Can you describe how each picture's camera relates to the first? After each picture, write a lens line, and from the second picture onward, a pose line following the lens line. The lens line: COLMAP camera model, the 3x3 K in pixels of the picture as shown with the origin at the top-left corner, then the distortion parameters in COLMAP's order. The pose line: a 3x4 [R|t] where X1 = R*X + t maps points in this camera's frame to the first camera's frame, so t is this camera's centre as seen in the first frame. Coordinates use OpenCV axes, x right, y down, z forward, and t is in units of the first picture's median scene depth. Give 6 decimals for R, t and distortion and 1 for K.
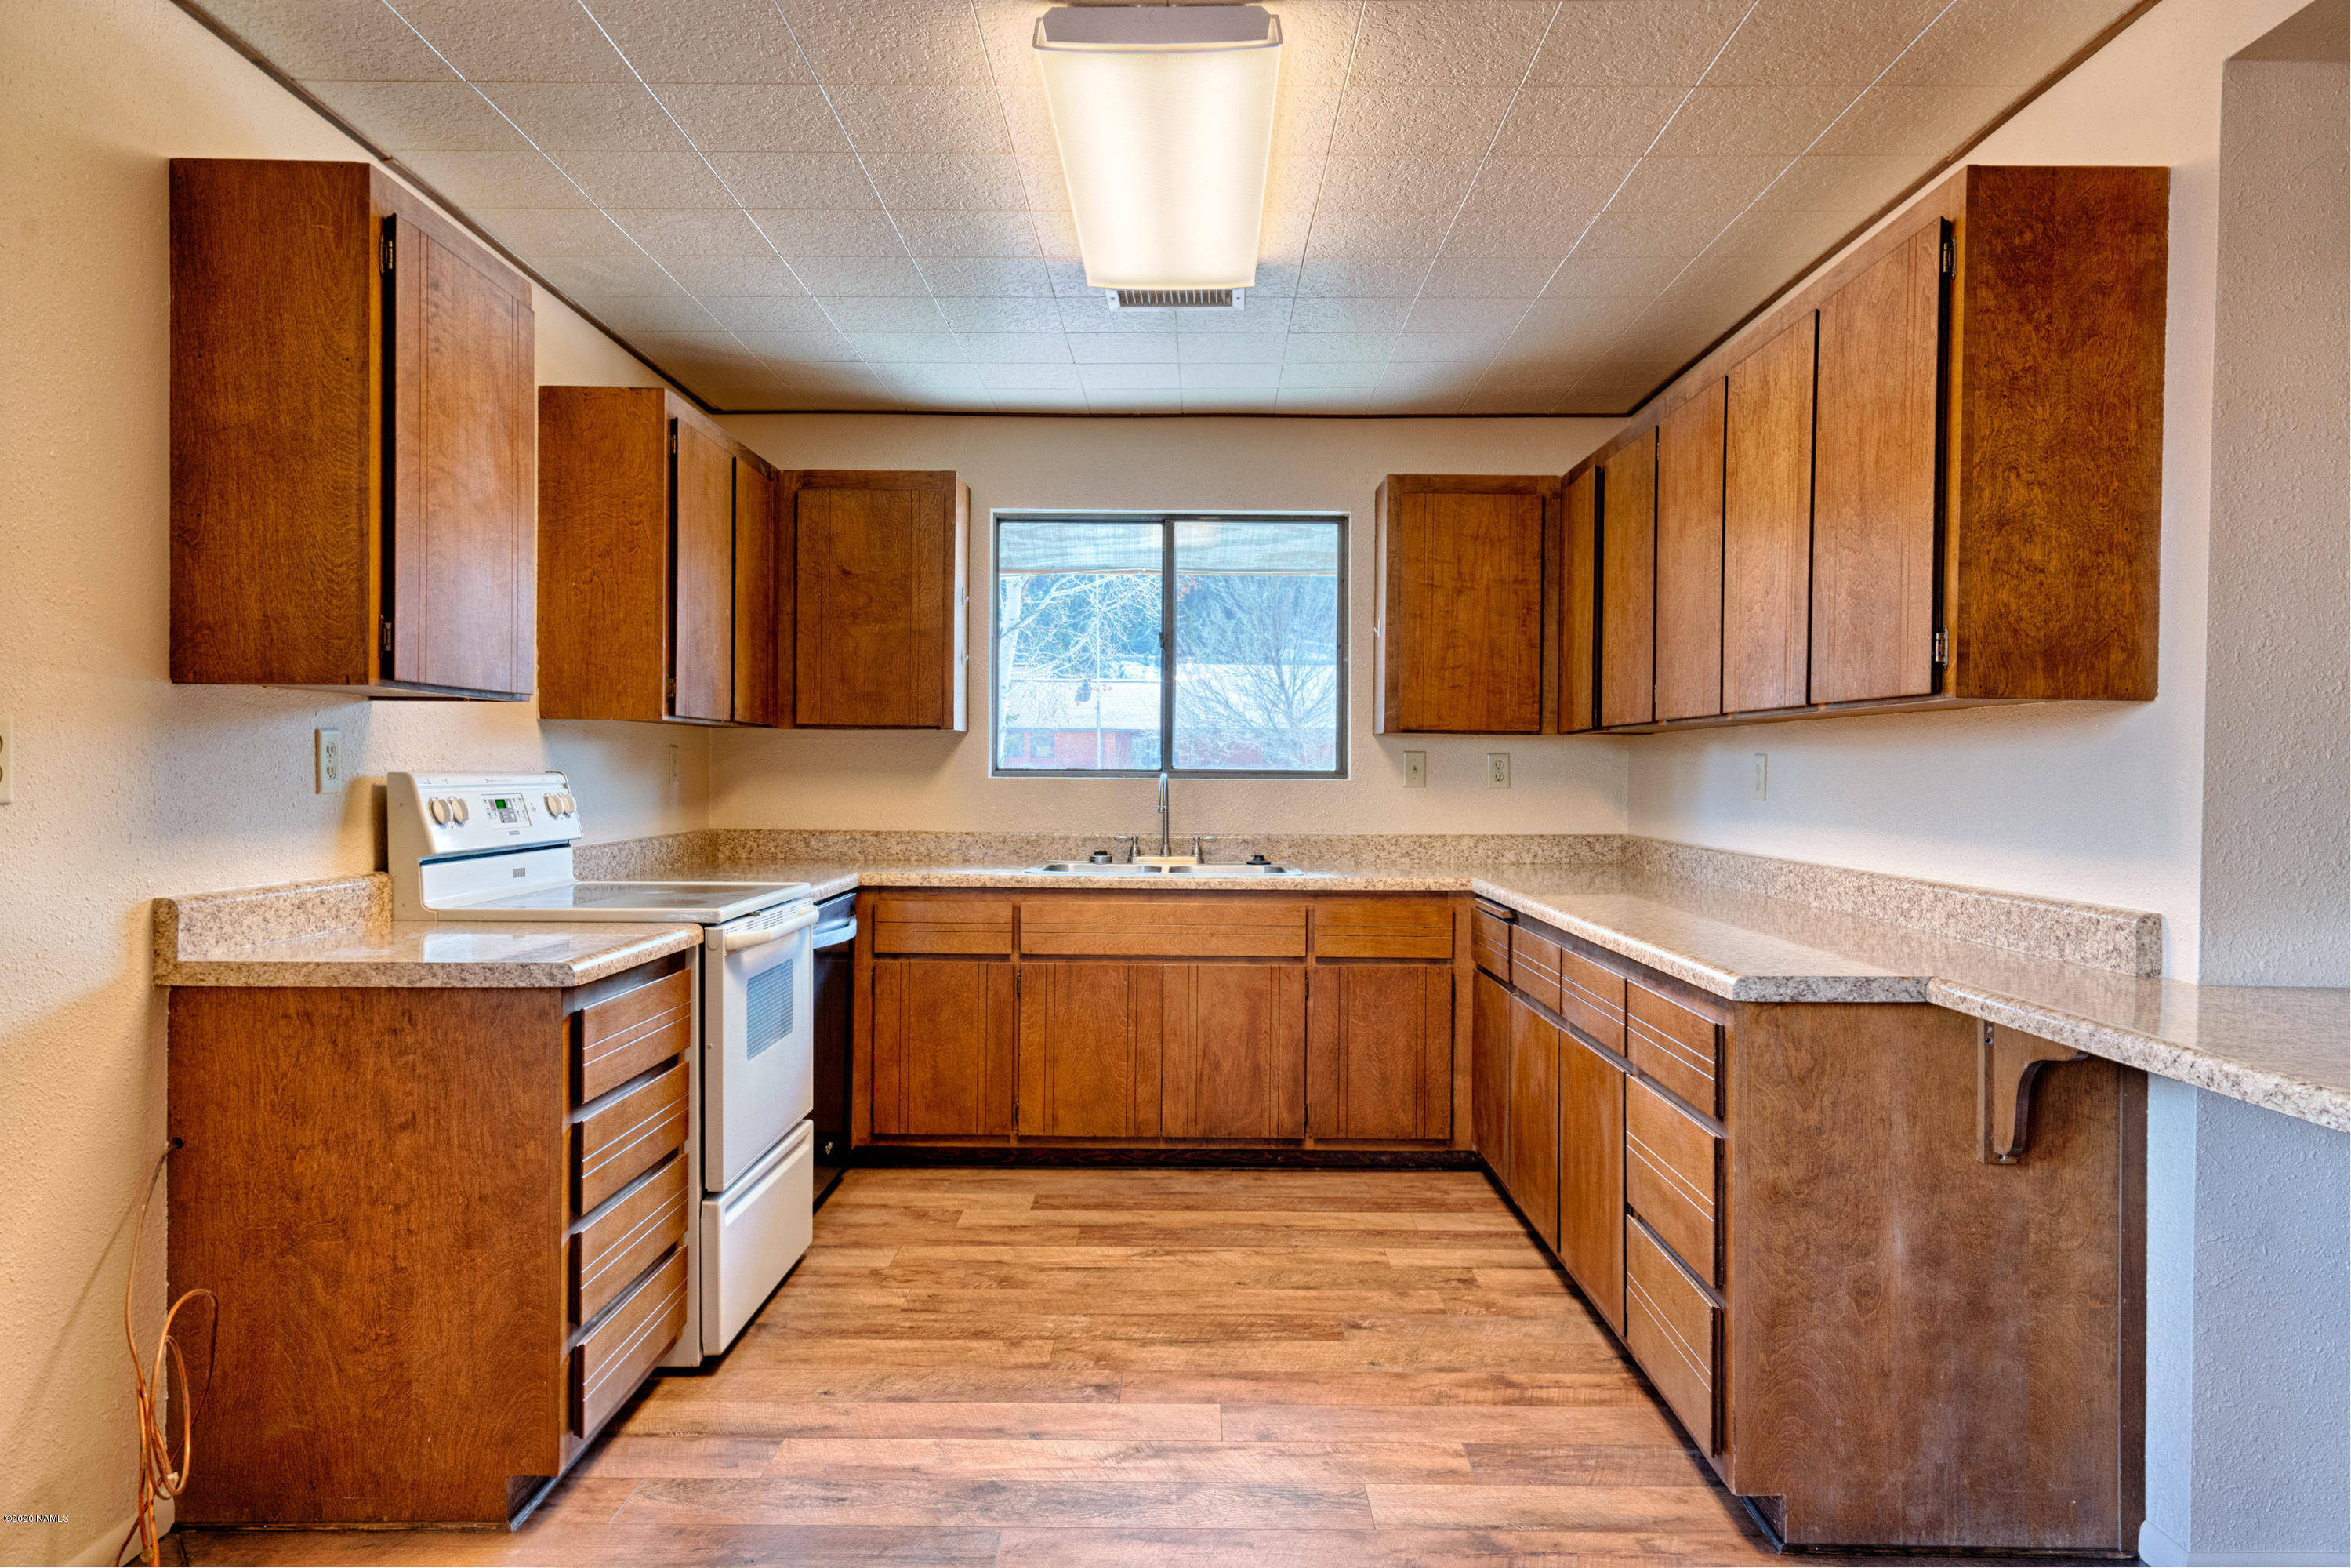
lens RADIAL K [[1545.1, 0, 1195.5], [0, 1545.1, 780.8], [0, 0, 1]] dist [0.006896, 0.000367]
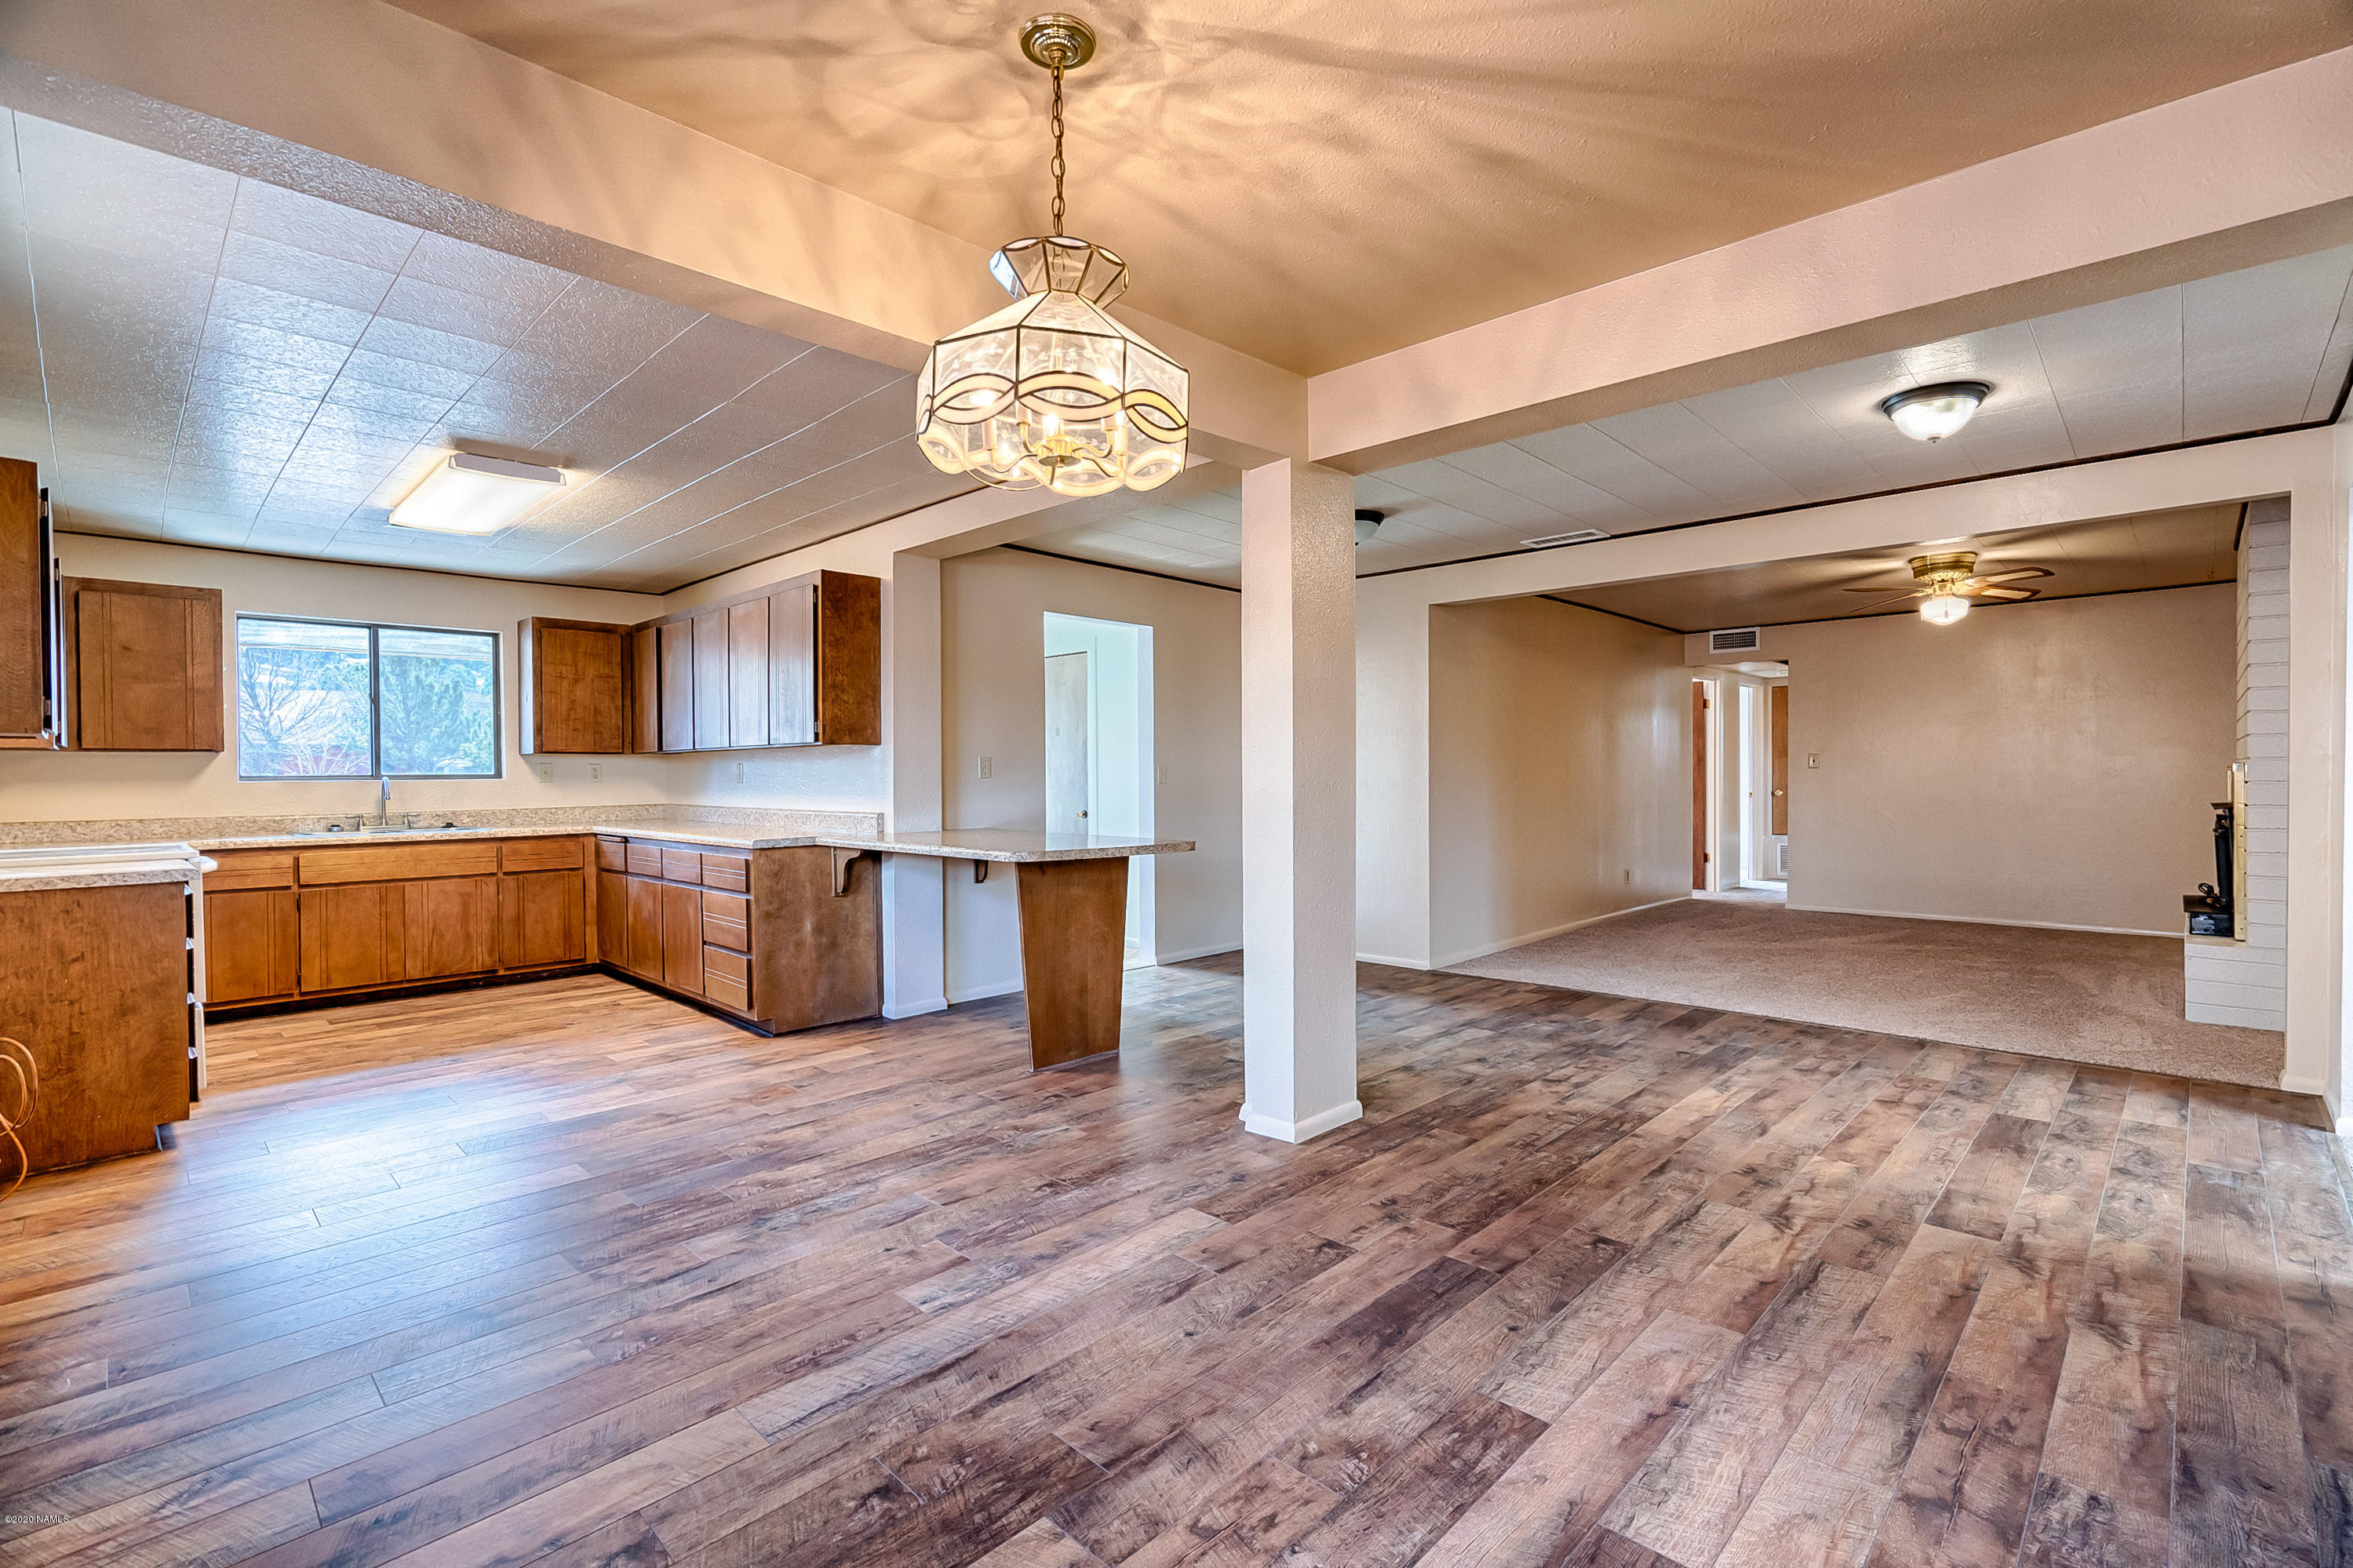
lens RADIAL K [[1051.5, 0, 1173.5], [0, 1051.5, 789.7], [0, 0, 1]] dist [0.001425, 0.001225]
pose [[0.706243, -0.025780, 0.707500, -0.263756], [0.019848, 0.999665, 0.016613, 0.008076], [-0.707692, 0.002310, 0.706518, -0.514925]]
